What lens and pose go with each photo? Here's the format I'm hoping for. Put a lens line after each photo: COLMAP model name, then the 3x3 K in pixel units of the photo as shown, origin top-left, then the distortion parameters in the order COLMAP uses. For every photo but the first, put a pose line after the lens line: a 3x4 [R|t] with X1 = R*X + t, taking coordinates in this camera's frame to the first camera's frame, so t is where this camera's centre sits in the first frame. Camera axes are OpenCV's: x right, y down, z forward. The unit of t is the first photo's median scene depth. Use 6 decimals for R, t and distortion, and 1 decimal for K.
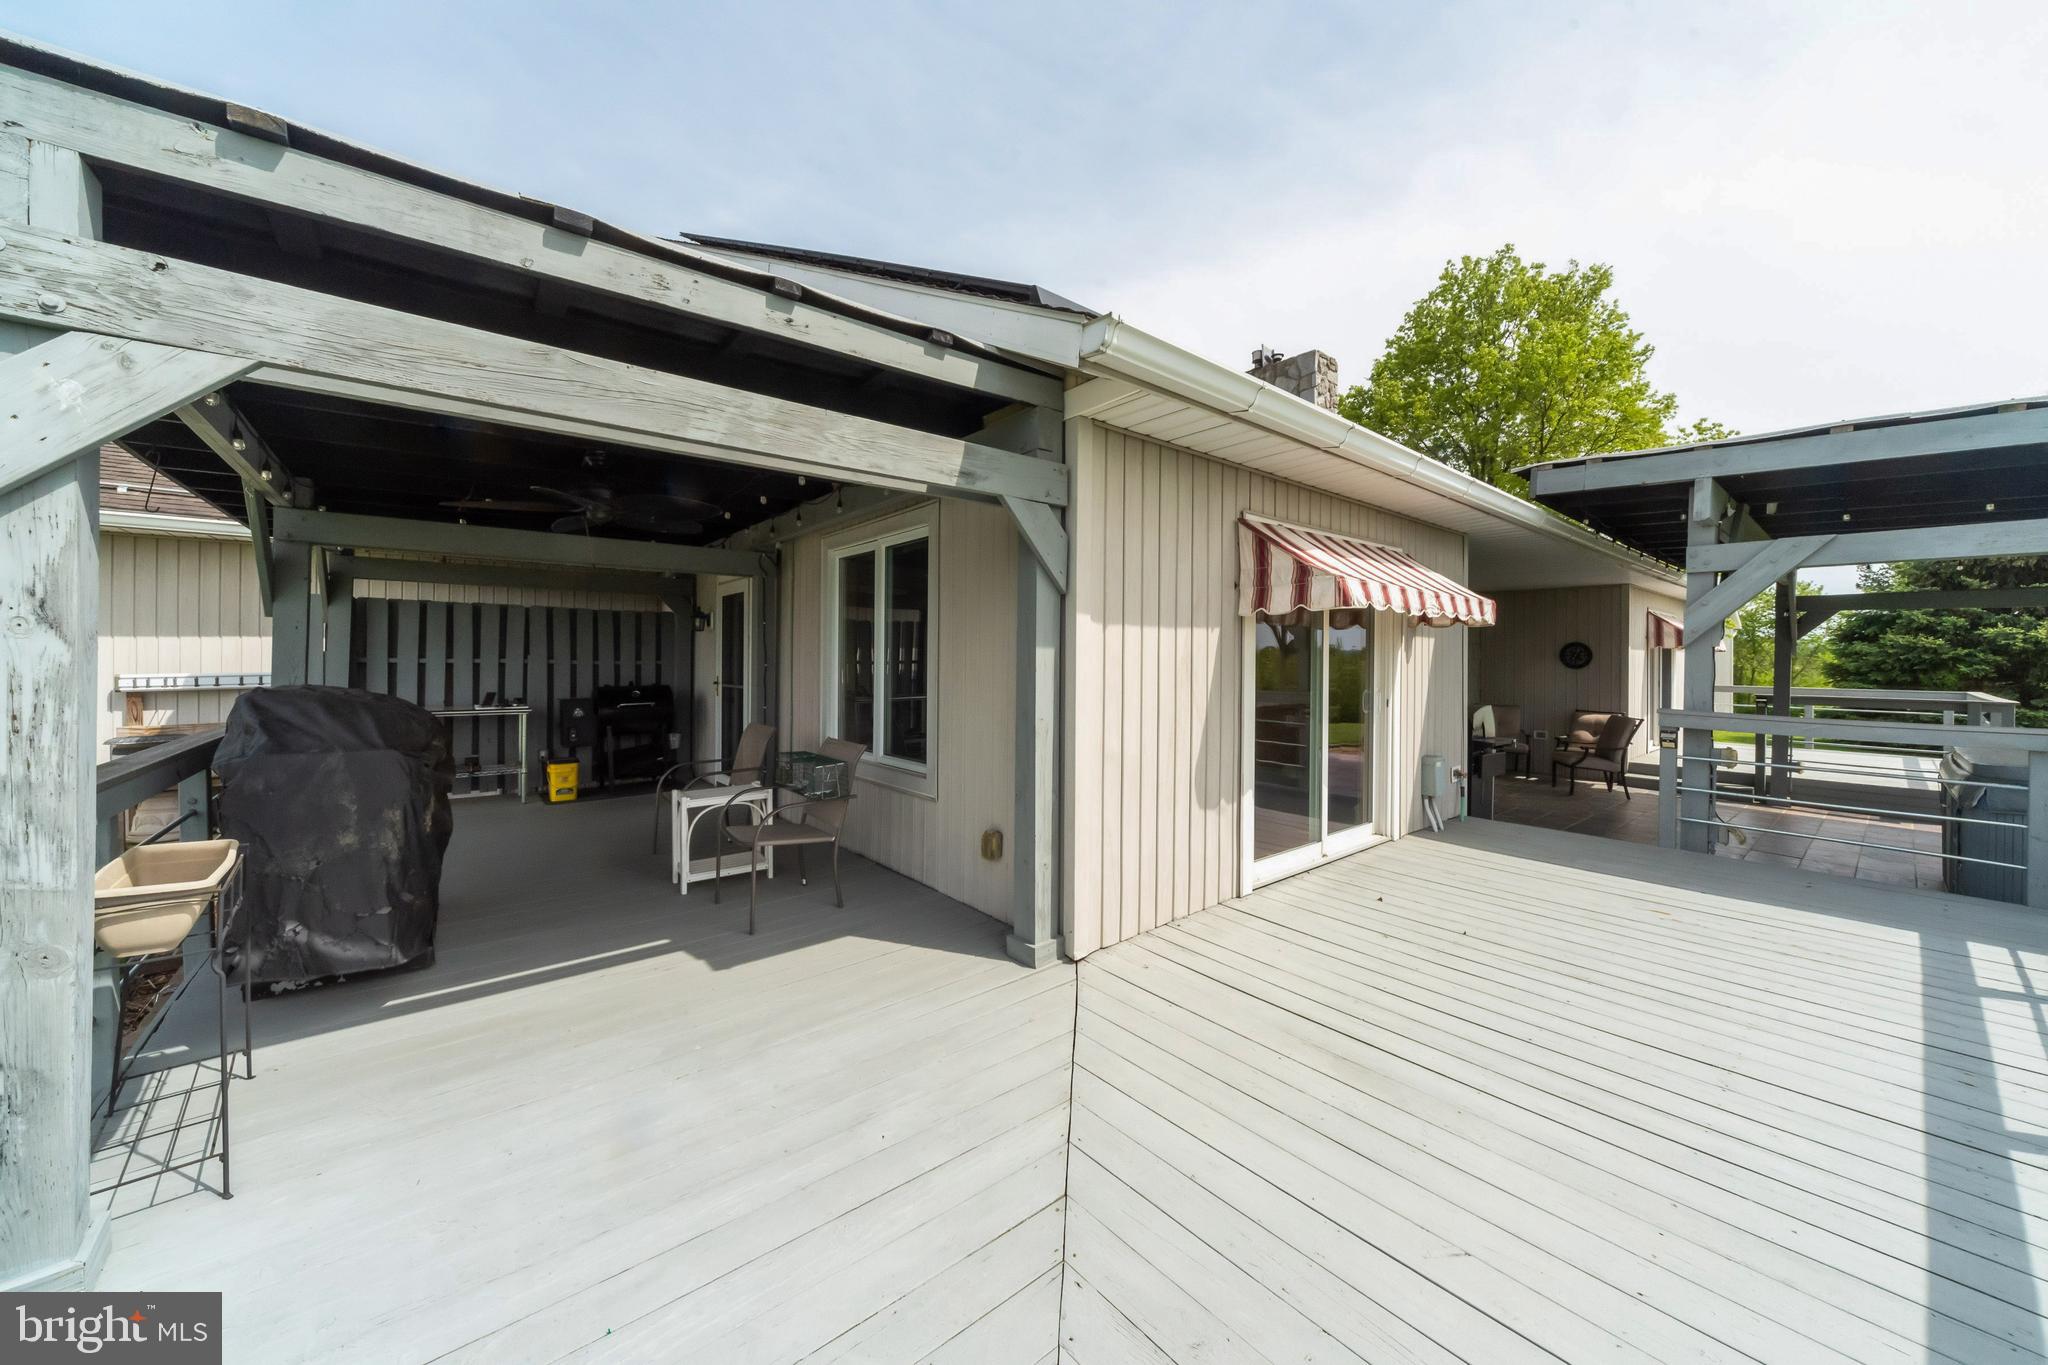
lens RADIAL K [[699.3, 0, 1040.1], [0, 699.3, 676.2], [0, 0, 1]] dist [-0.000384, -0.000561]
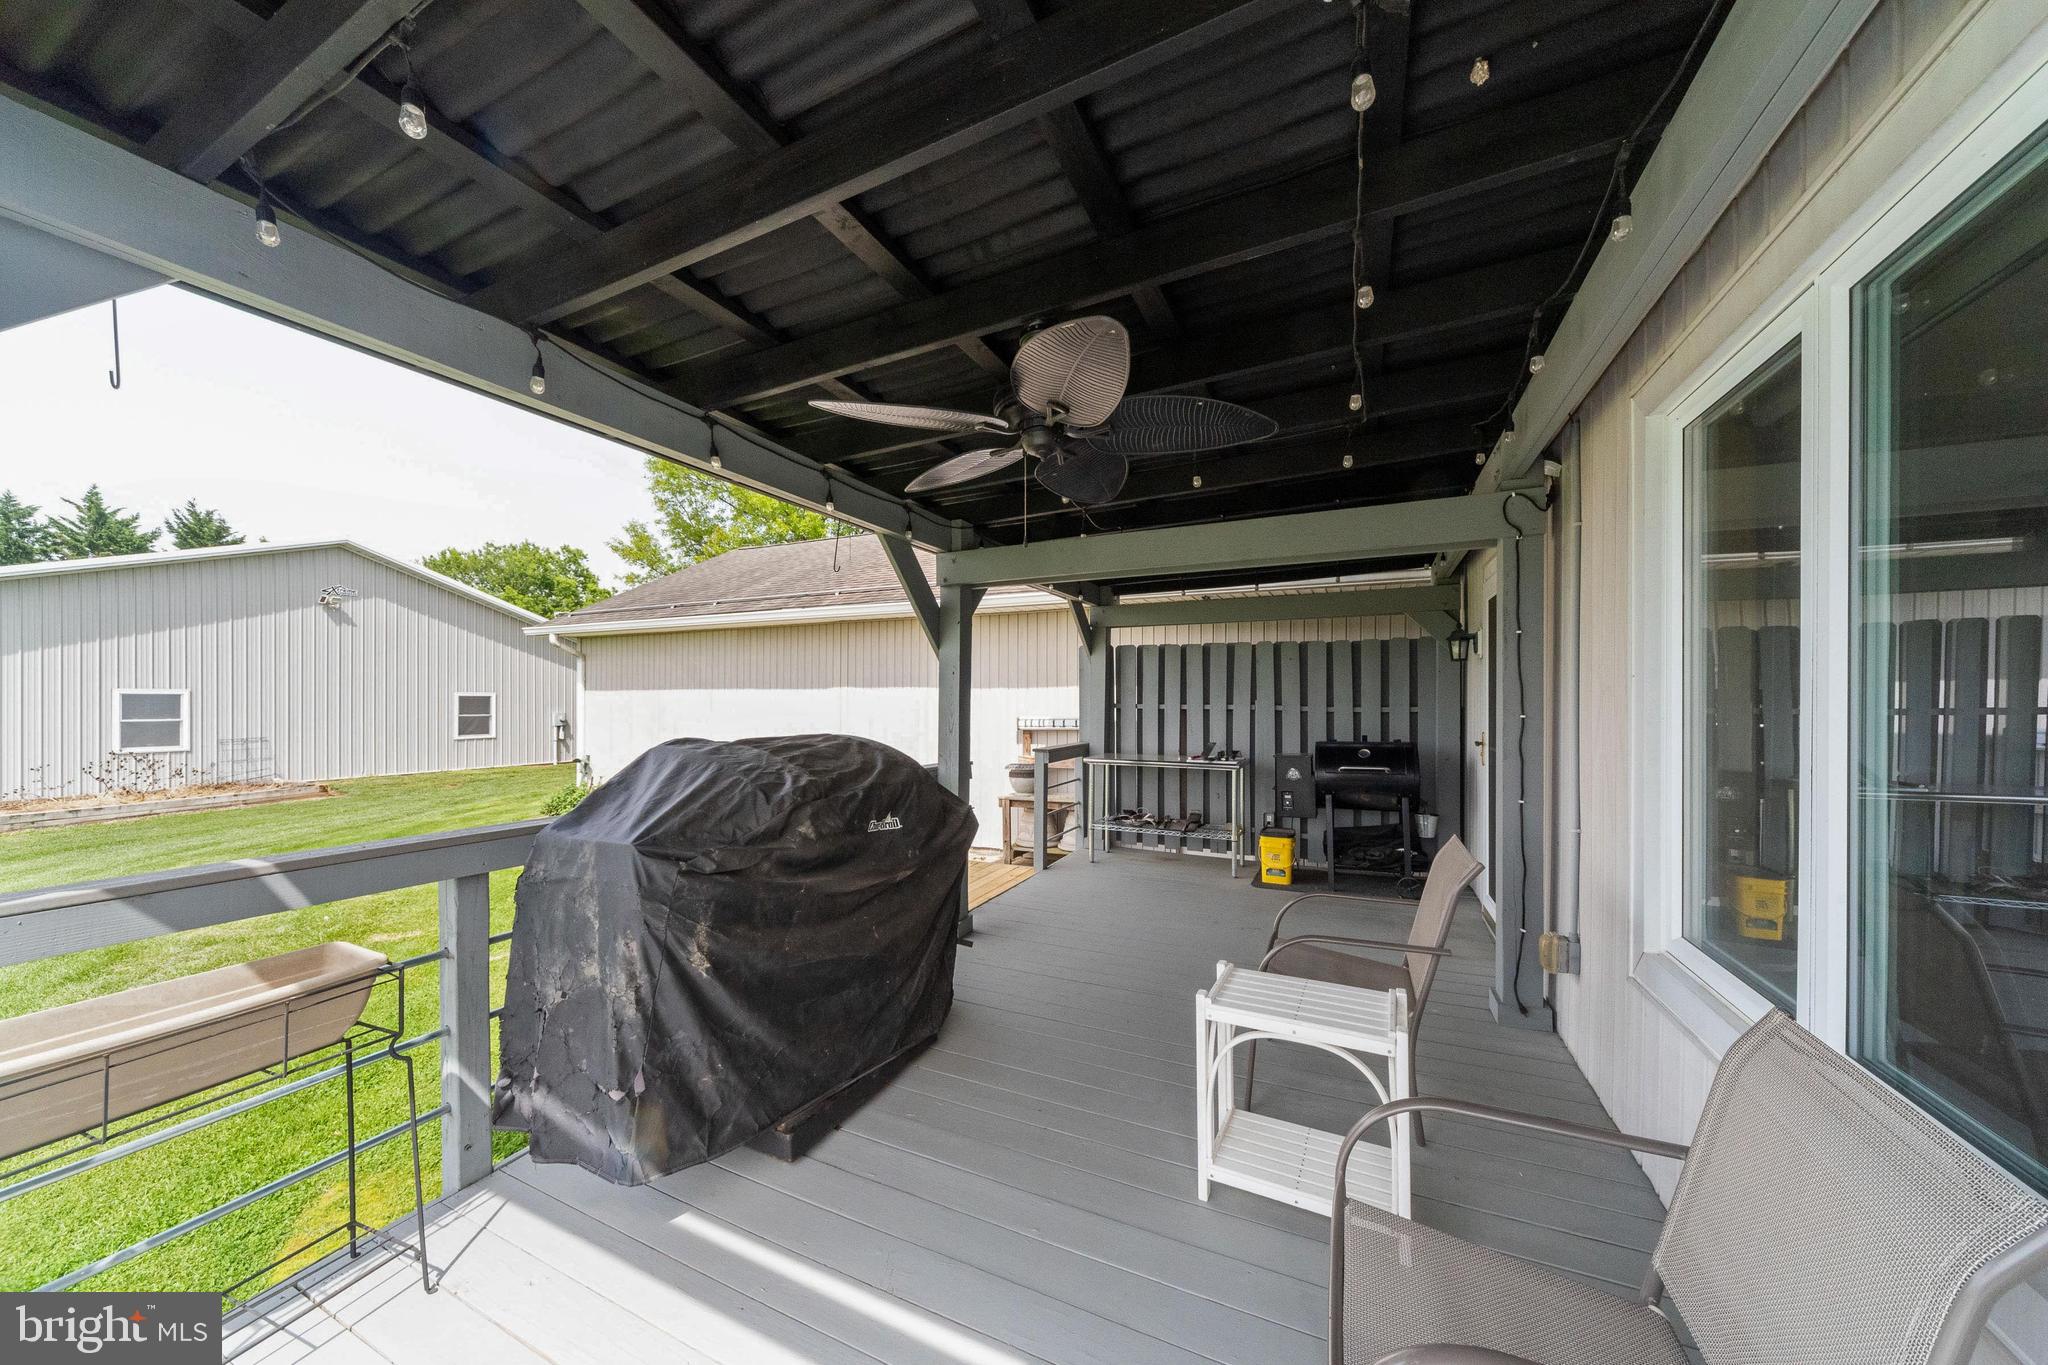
lens RADIAL K [[699.3, 0, 1018.6], [0, 699.3, 698.6], [0, 0, 1]] dist [-0.000384, -0.000561]
pose [[0.404566, -0.008512, -0.914469, -0.071933], [-0.021714, 0.999585, -0.018911, -0.009919], [0.914251, 0.027508, 0.404213, 0.404165]]
